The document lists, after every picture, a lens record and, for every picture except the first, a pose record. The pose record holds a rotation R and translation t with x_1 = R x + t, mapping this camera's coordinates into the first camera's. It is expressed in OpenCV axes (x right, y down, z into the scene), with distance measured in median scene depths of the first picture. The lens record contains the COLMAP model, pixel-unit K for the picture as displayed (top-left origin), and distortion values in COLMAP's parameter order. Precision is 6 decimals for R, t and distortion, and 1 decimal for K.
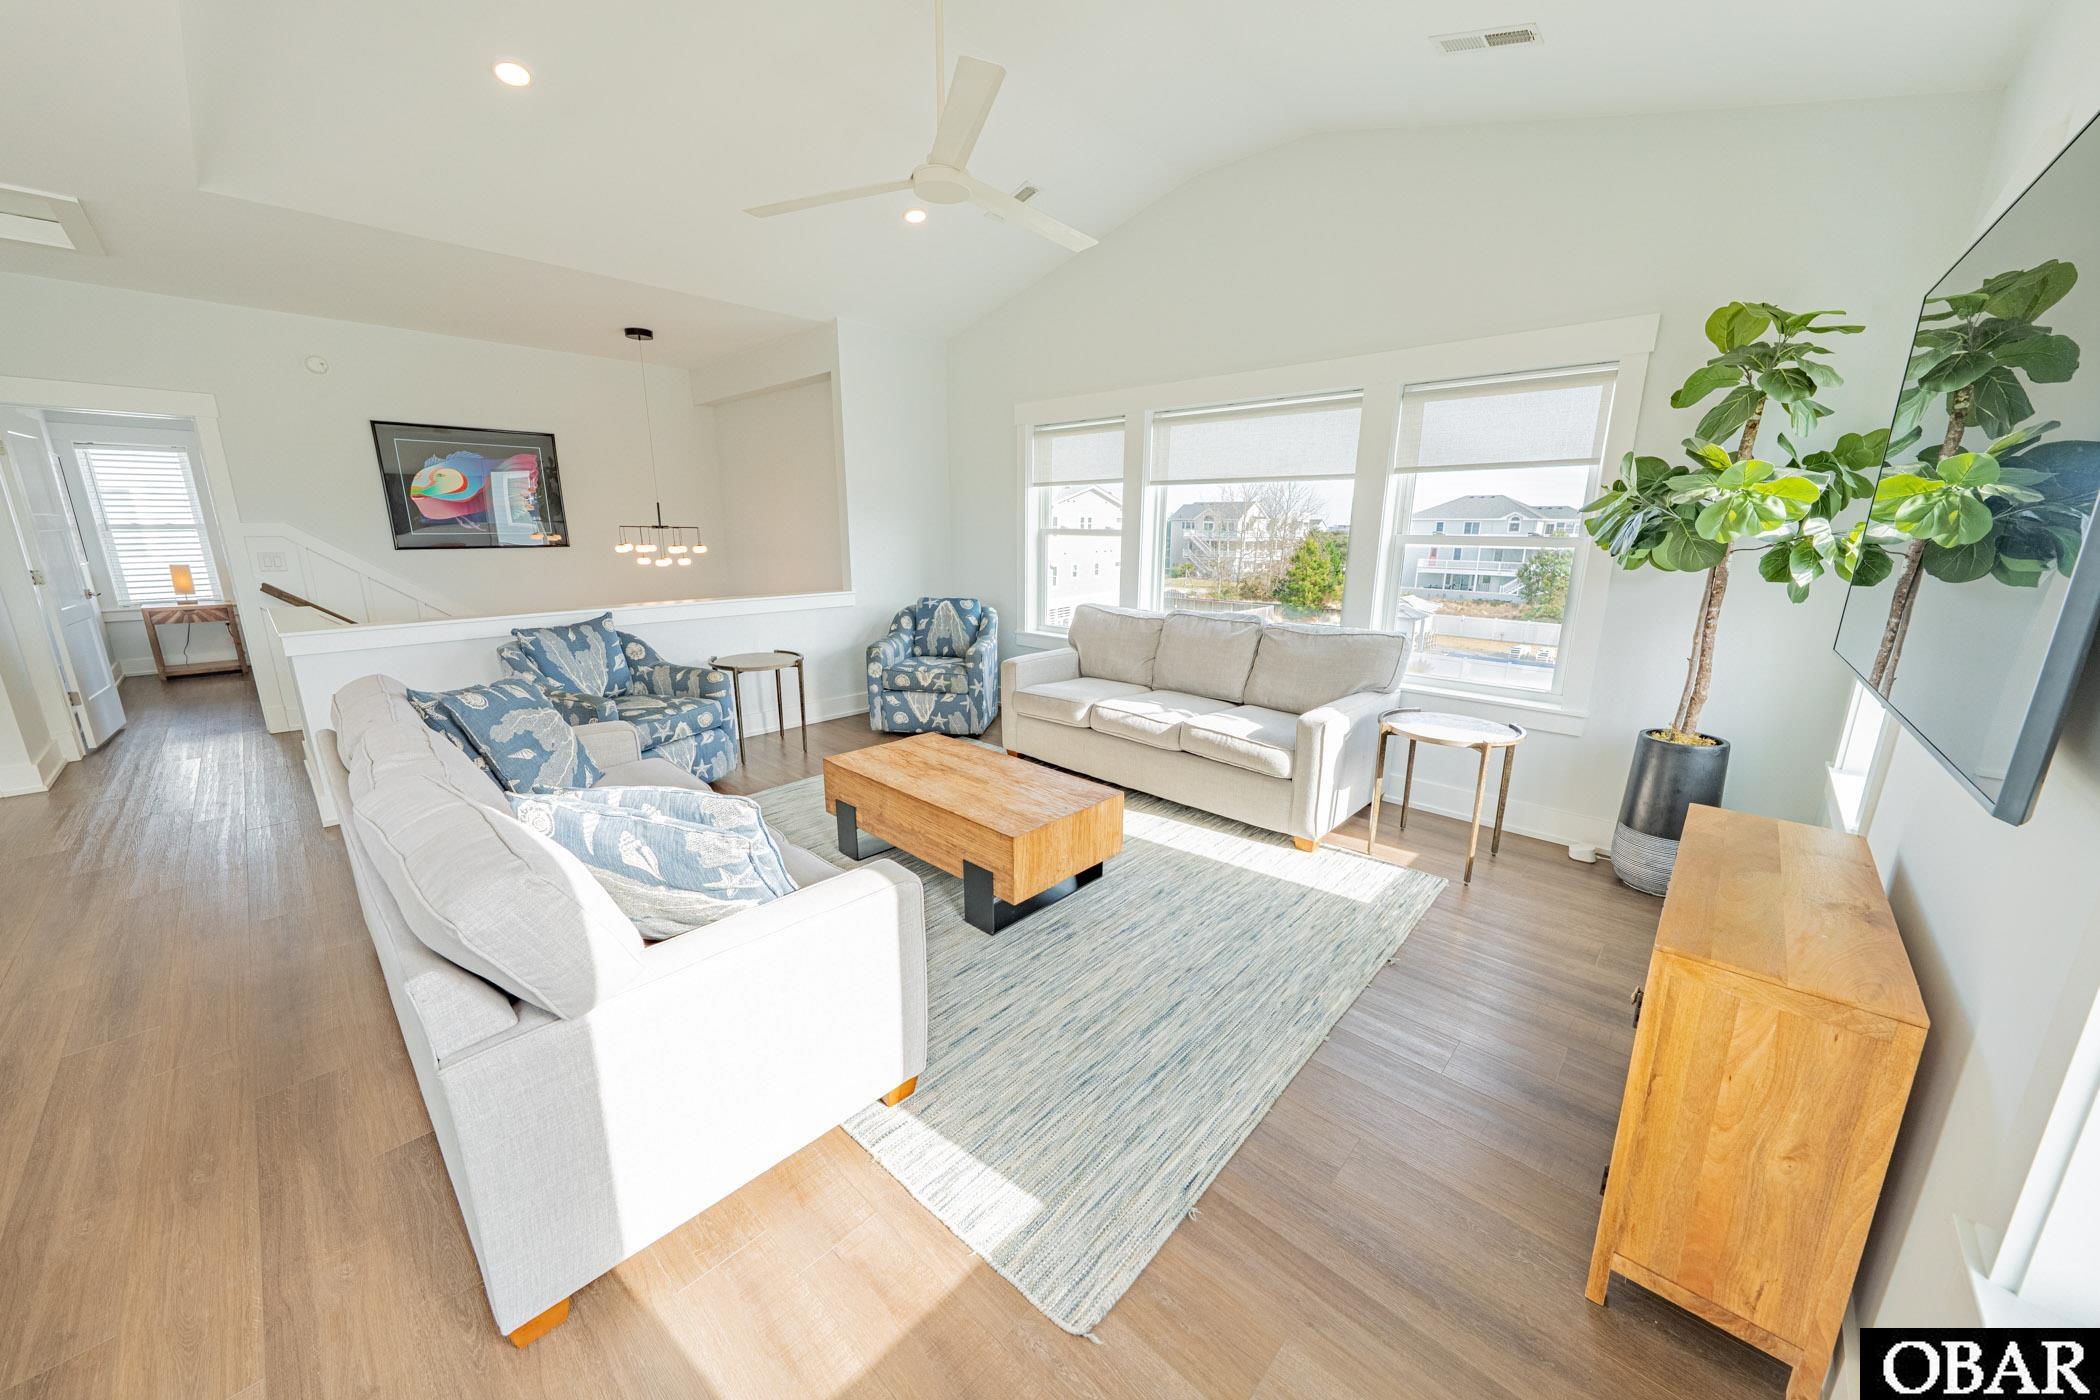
lens RADIAL K [[737.3, 0, 1040.8], [0, 737.3, 700.6], [0, 0, 1]] dist [-0.003102, -0.000292]
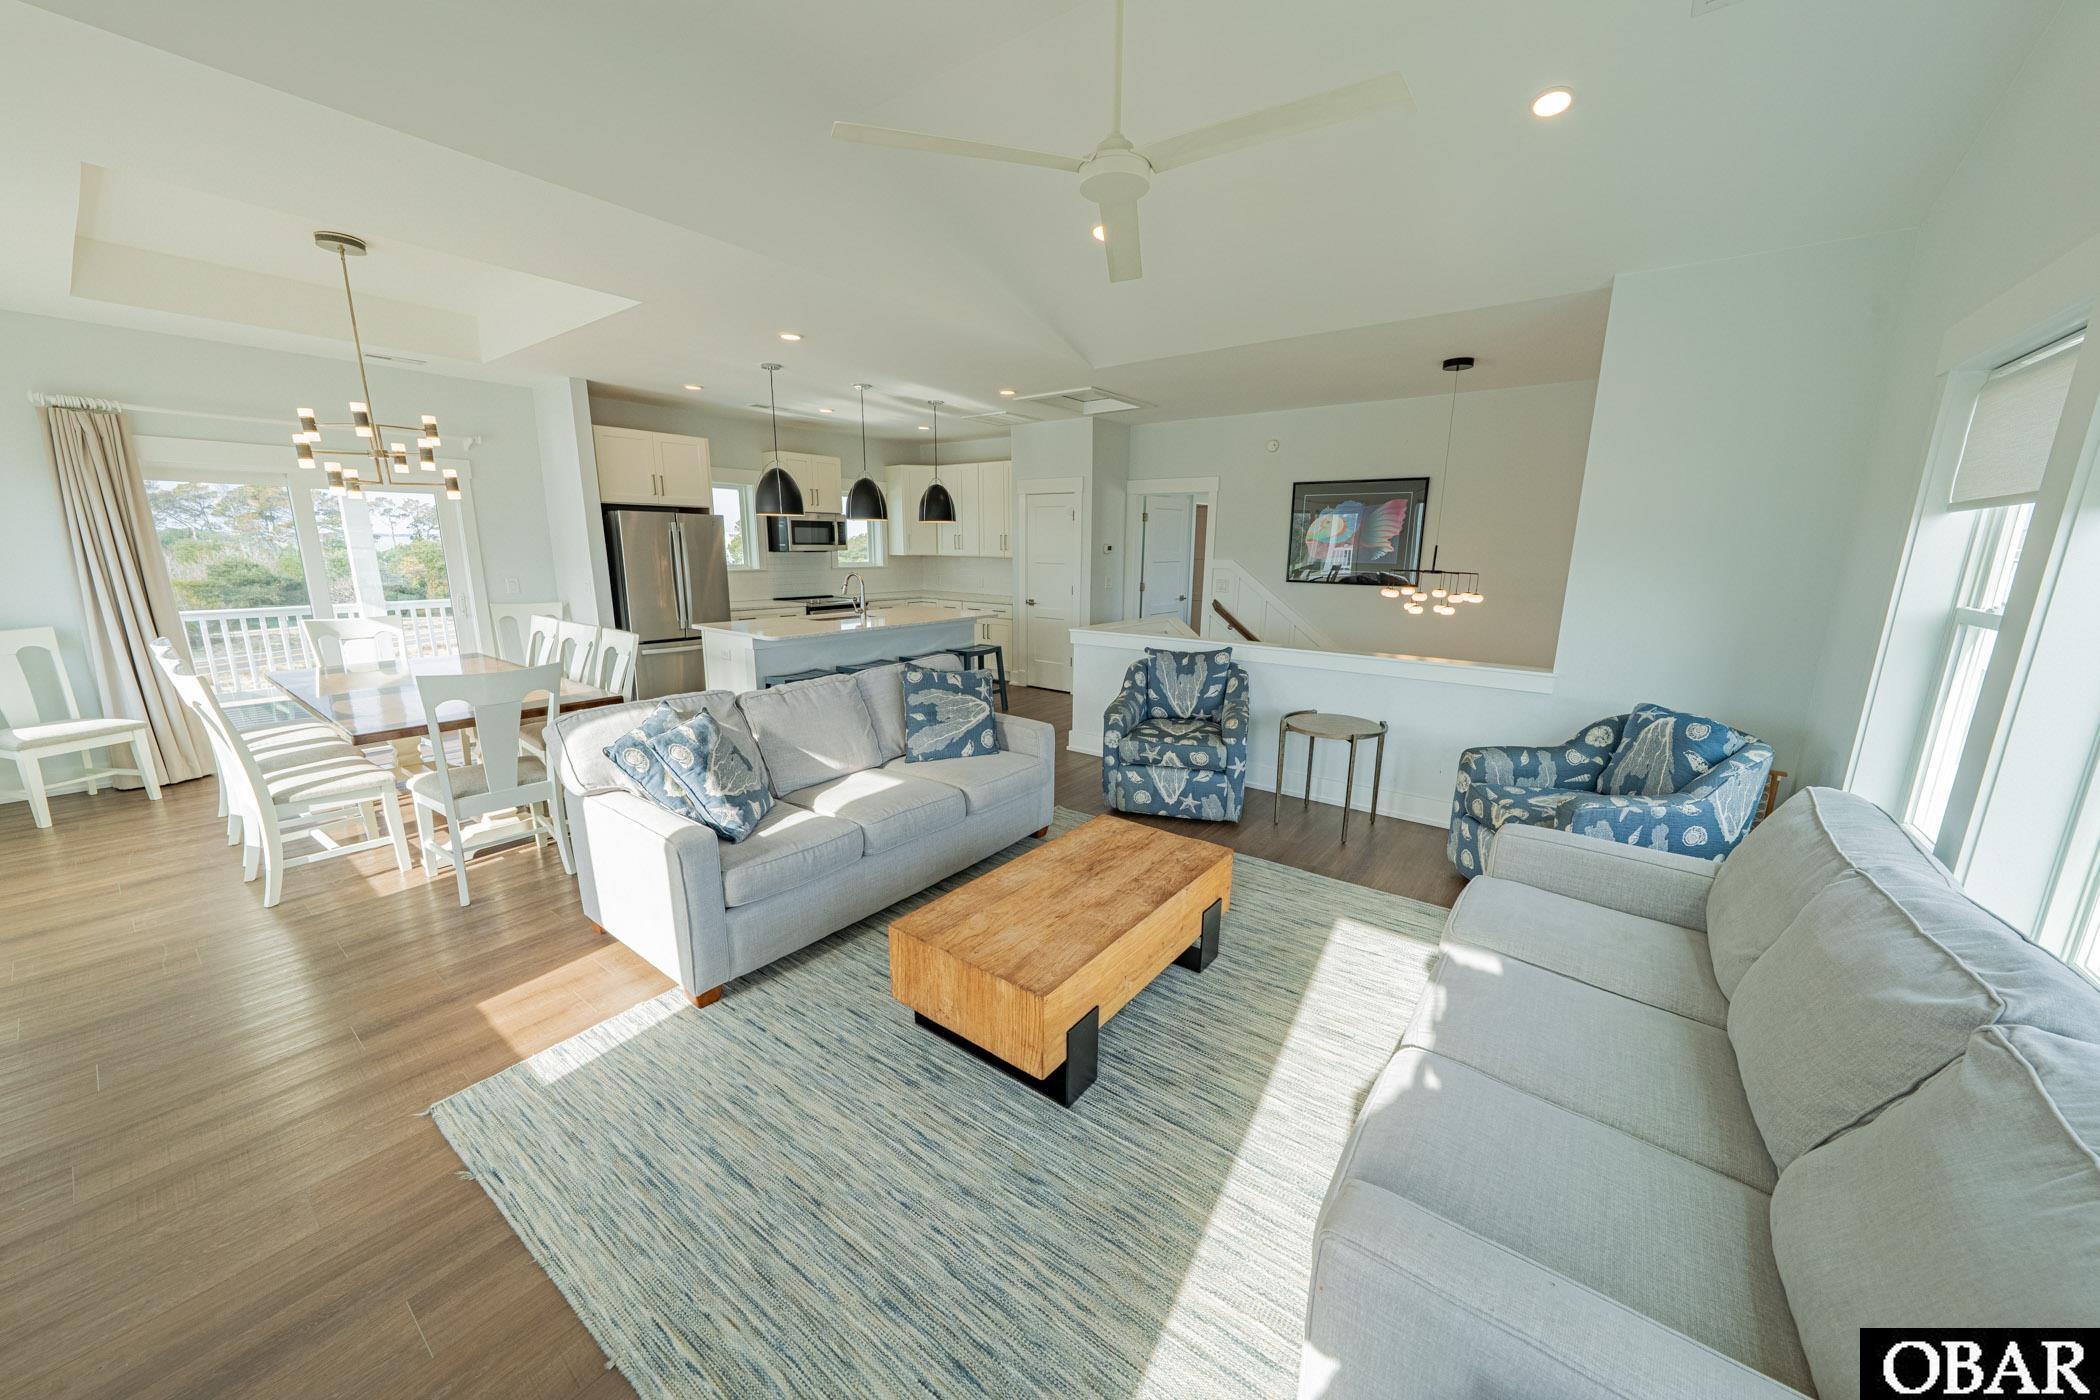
lens RADIAL K [[737.3, 0, 1046.2], [0, 737.3, 702.2], [0, 0, 1]] dist [-0.003102, -0.000292]
pose [[0.110660, 0.207272, -0.972004, 0.526326], [-0.241216, 0.954370, 0.176050, -0.185280], [0.964142, 0.214981, 0.155608, 0.629057]]
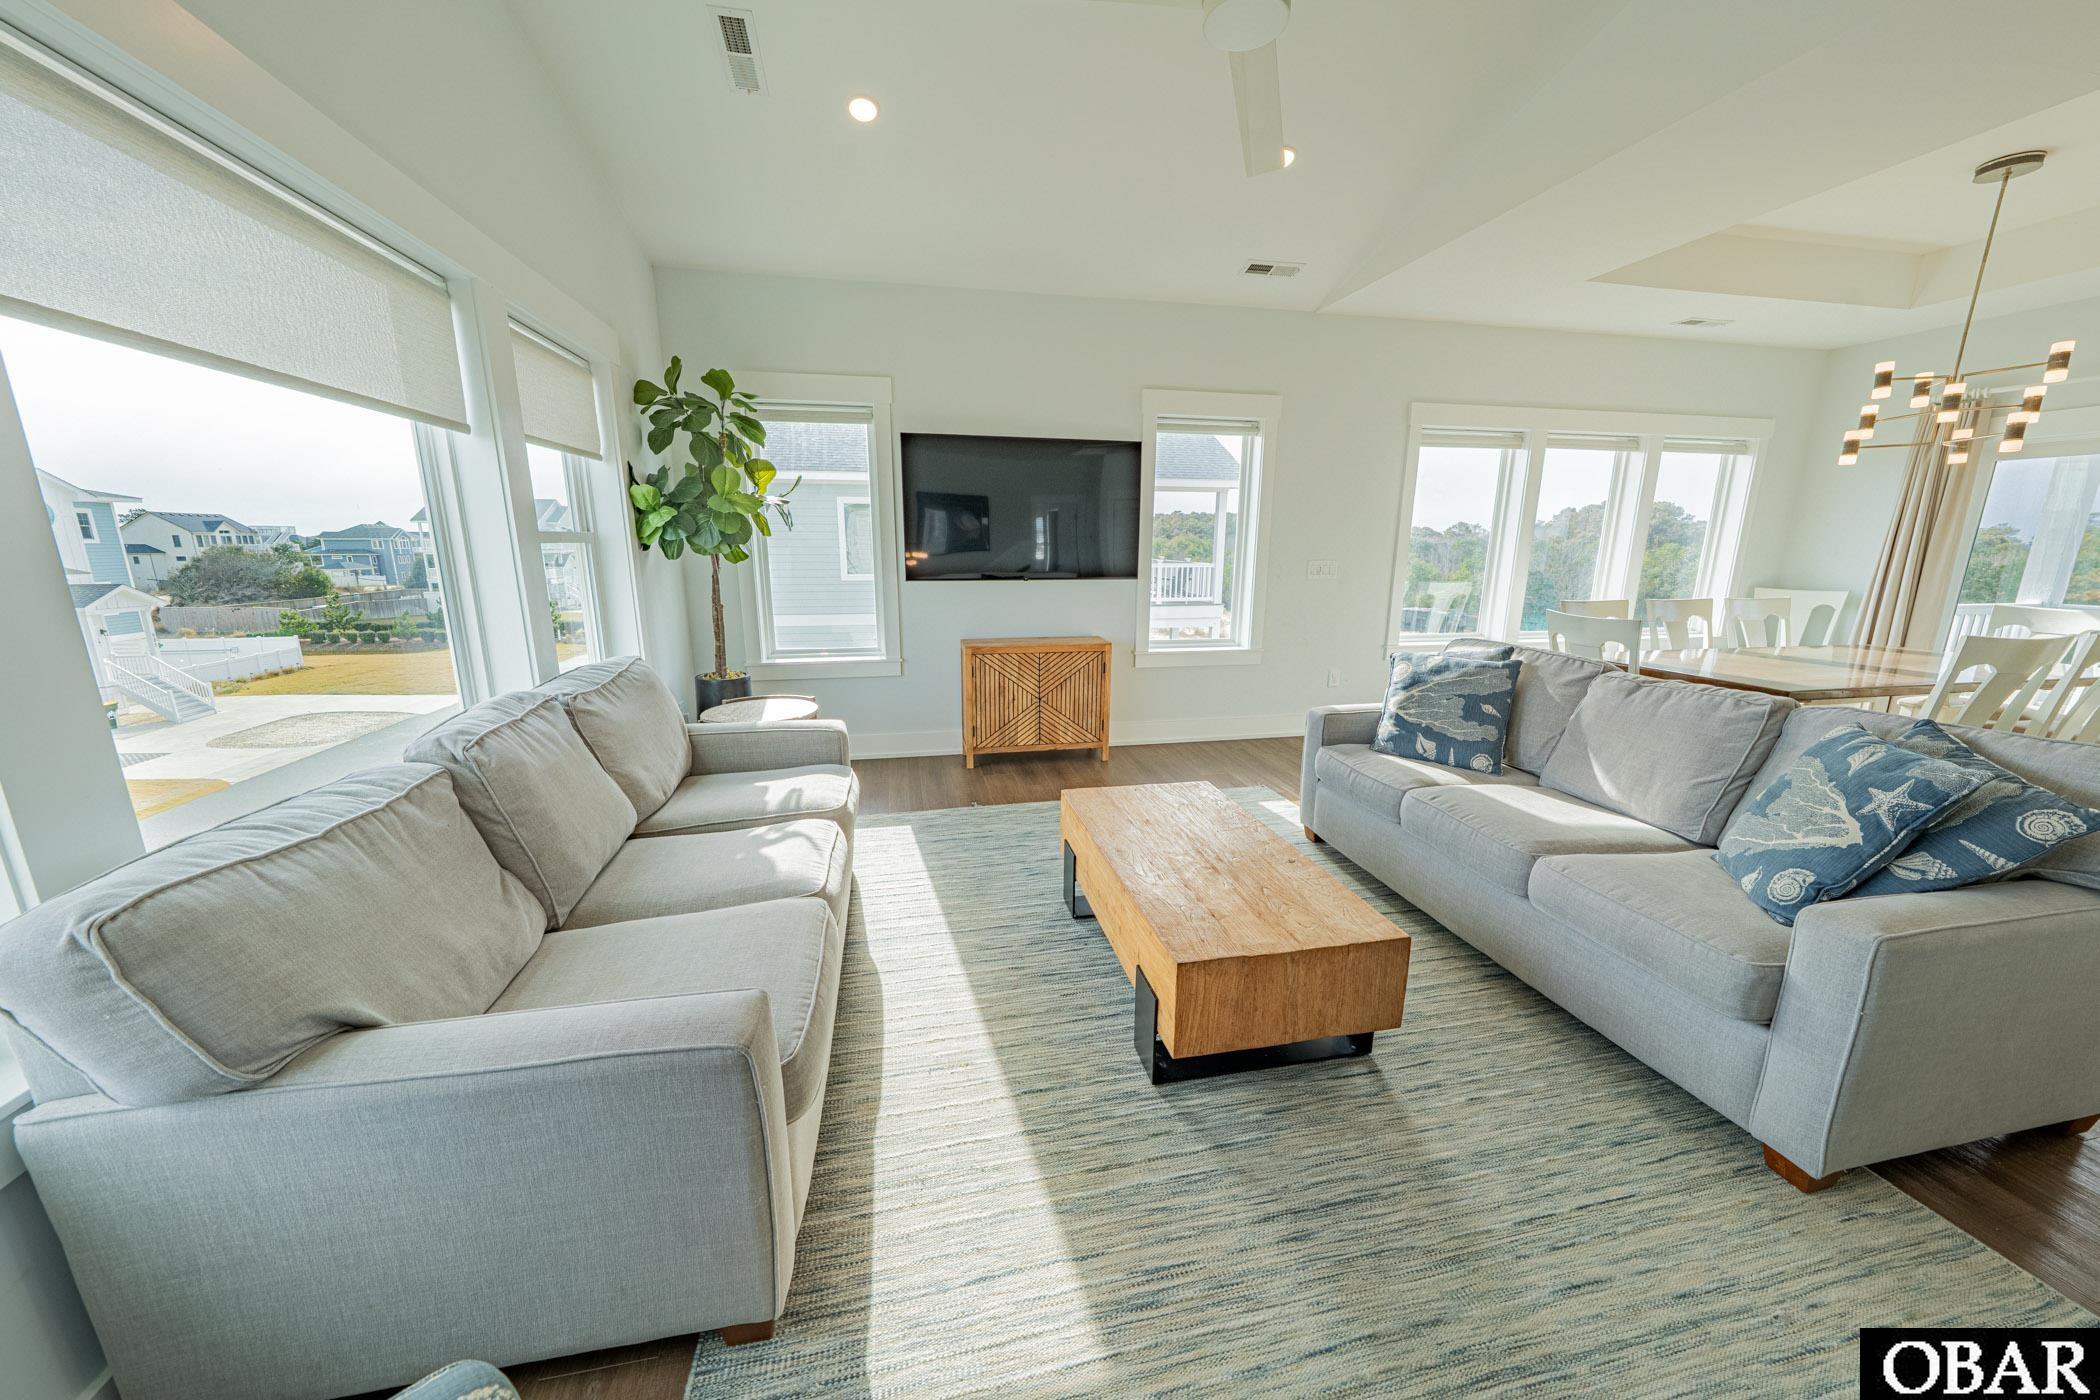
lens RADIAL K [[737.3, 0, 1051.7], [0, 737.3, 702.3], [0, 0, 1]] dist [-0.003102, -0.000292]
pose [[-0.824286, -0.128894, 0.551307, -0.306021], [0.124462, 0.908669, 0.398534, -0.283318], [-0.552325, 0.397122, -0.732961, 1.259604]]
